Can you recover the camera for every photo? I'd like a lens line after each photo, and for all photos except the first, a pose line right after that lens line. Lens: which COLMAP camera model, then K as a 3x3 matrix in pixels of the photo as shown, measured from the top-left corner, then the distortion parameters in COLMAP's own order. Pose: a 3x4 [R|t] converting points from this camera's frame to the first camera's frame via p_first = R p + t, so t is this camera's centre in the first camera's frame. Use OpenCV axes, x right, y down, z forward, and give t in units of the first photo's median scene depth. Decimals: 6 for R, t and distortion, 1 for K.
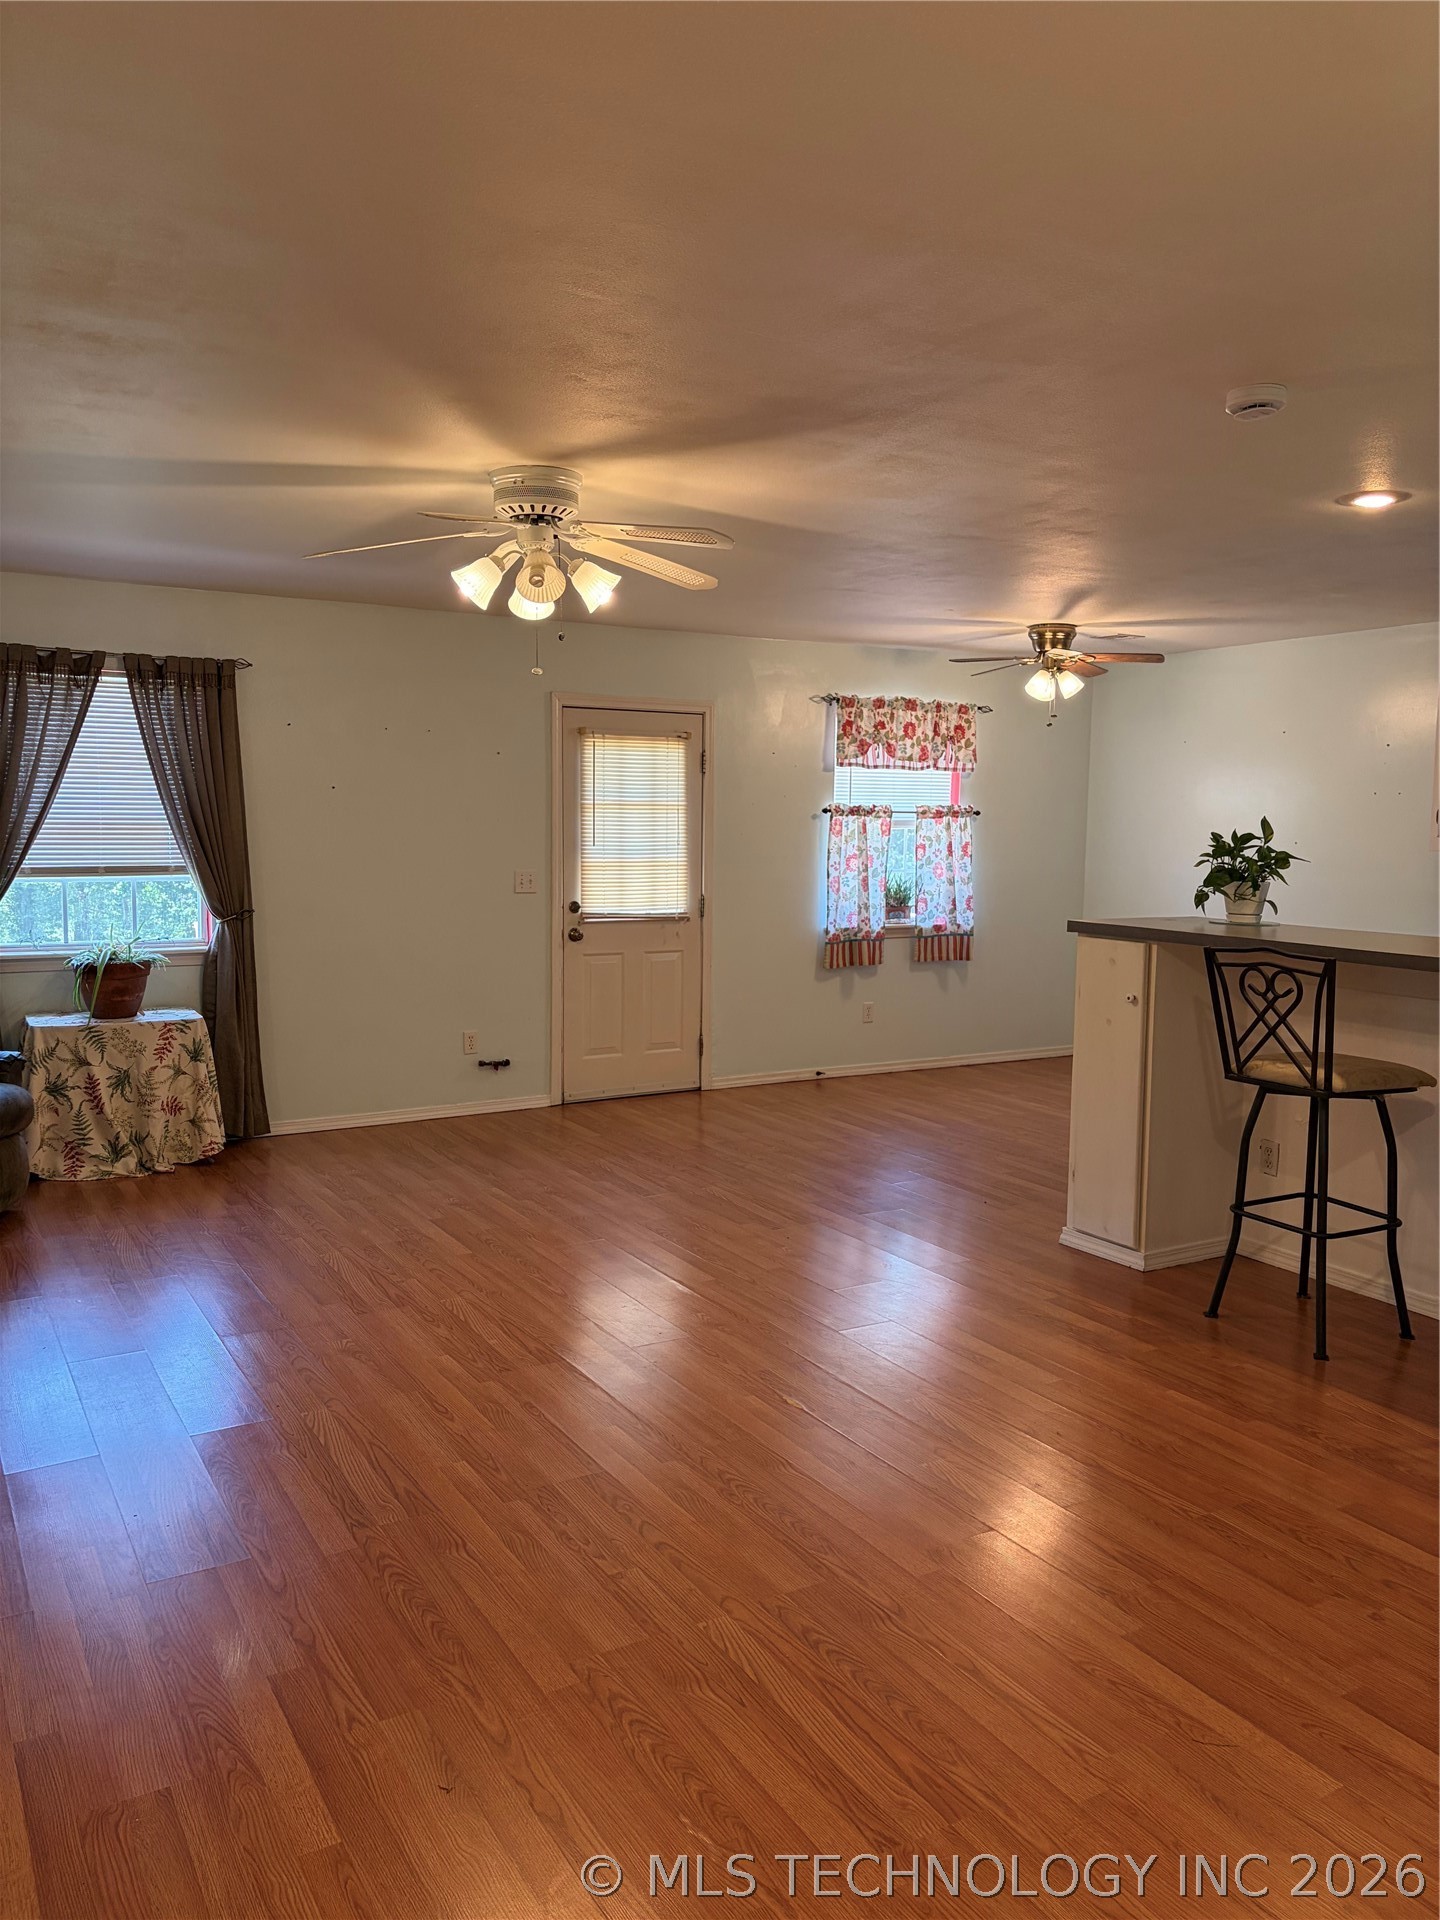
lens RADIAL K [[1447.1, 0, 698.0], [0, 1447.1, 958.7], [0, 0, 1]] dist [0.080119, -0.093526]
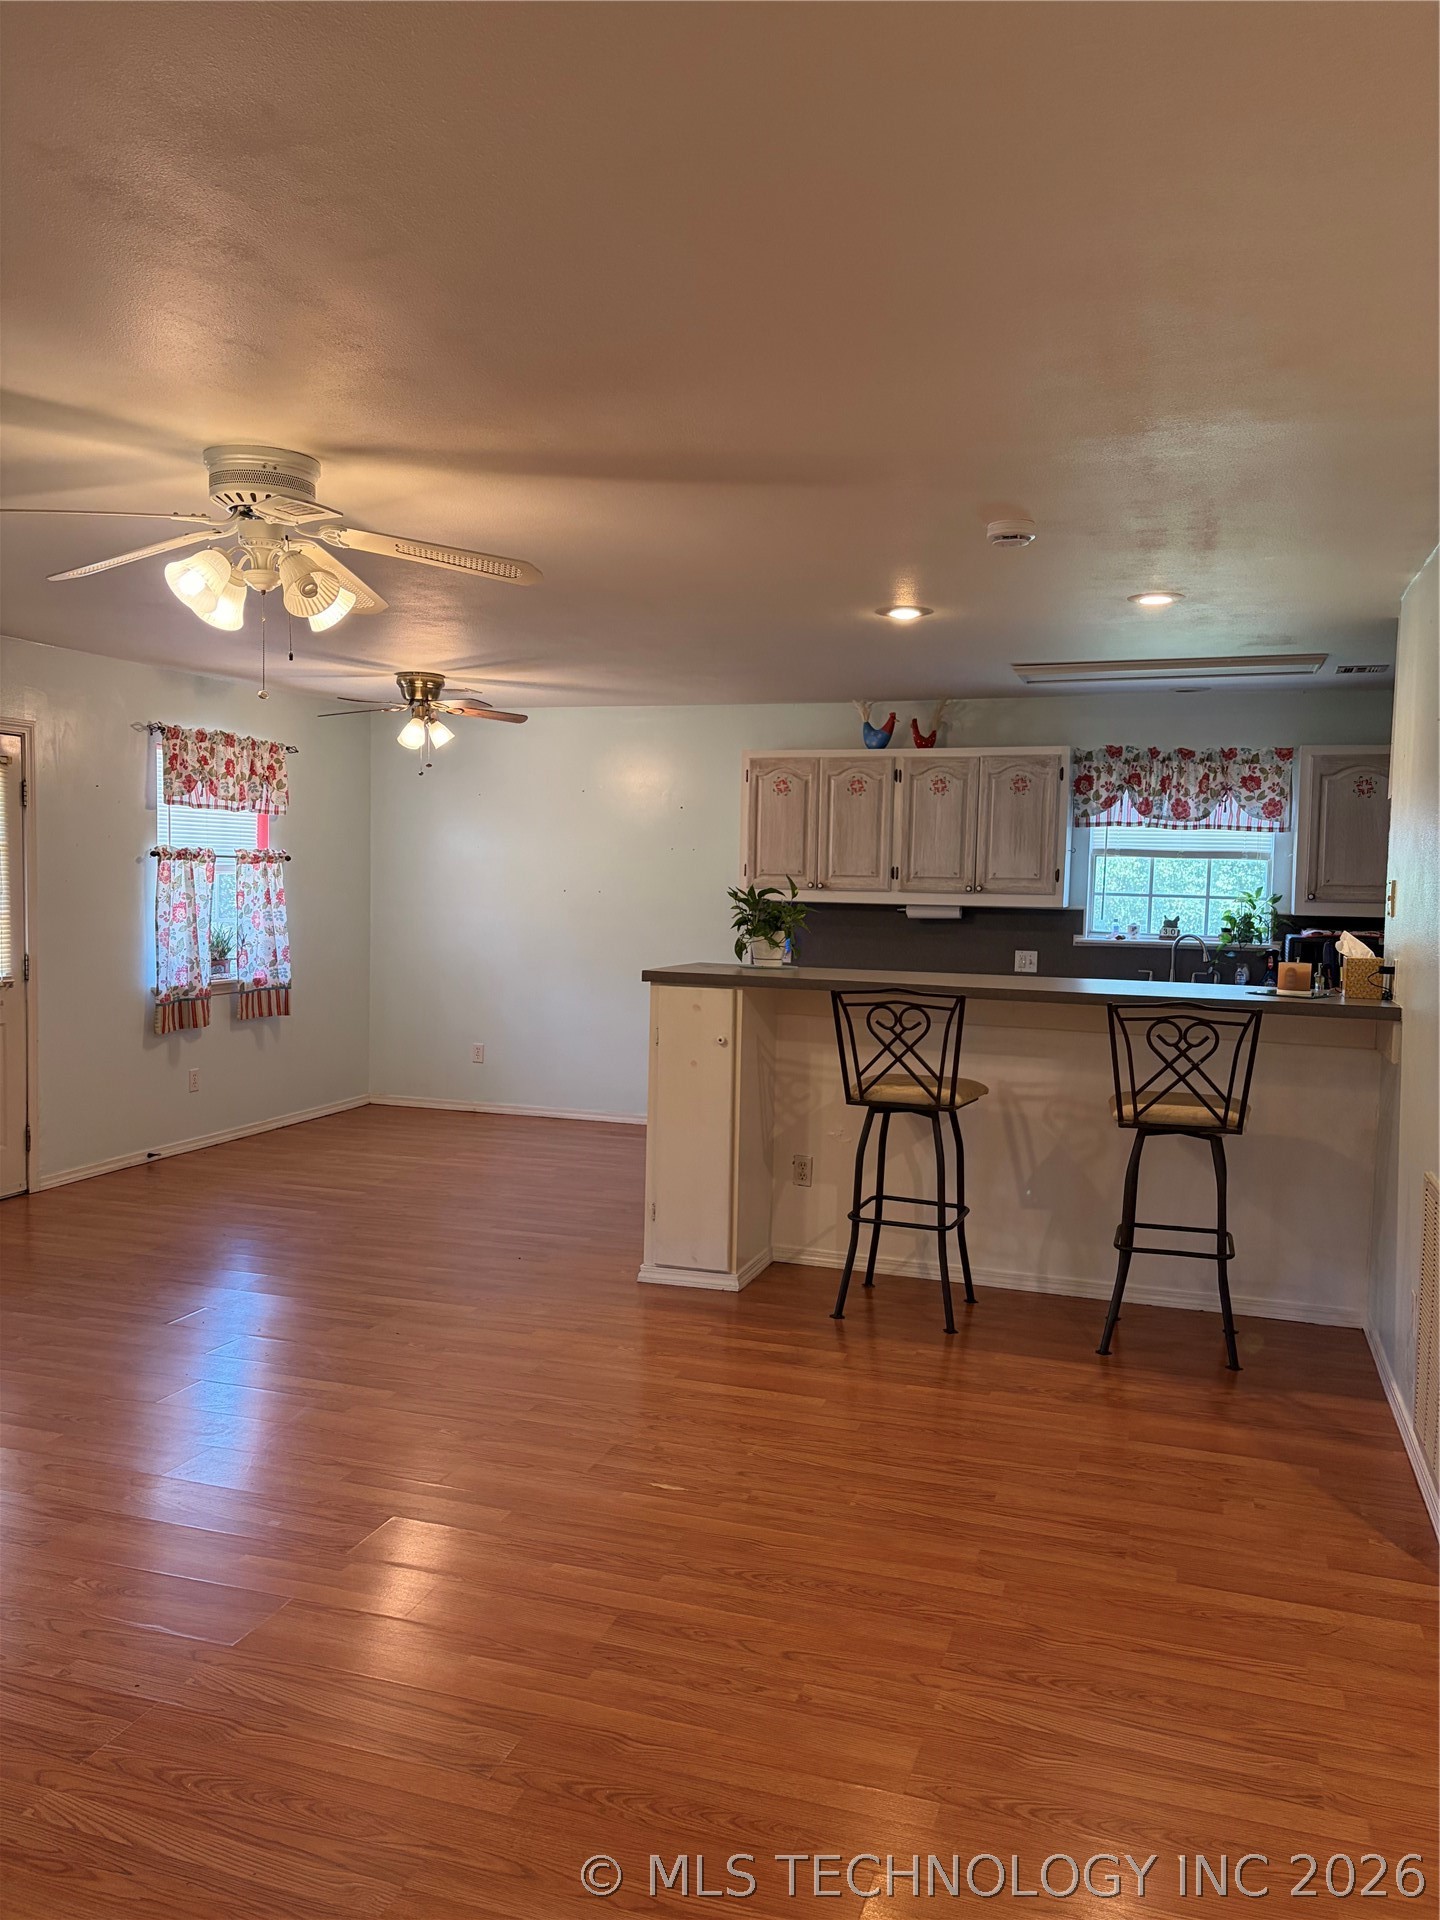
lens RADIAL K [[1452.9, 0, 720.0], [0, 1452.9, 960.0], [0, 0, 1]] dist [0.031691, -0.002628]
pose [[0.745473, -0.033932, 0.665671, -0.242612], [0.050858, 0.998688, -0.006048, -0.014911], [-0.664592, 0.038363, 0.746221, 0.113273]]
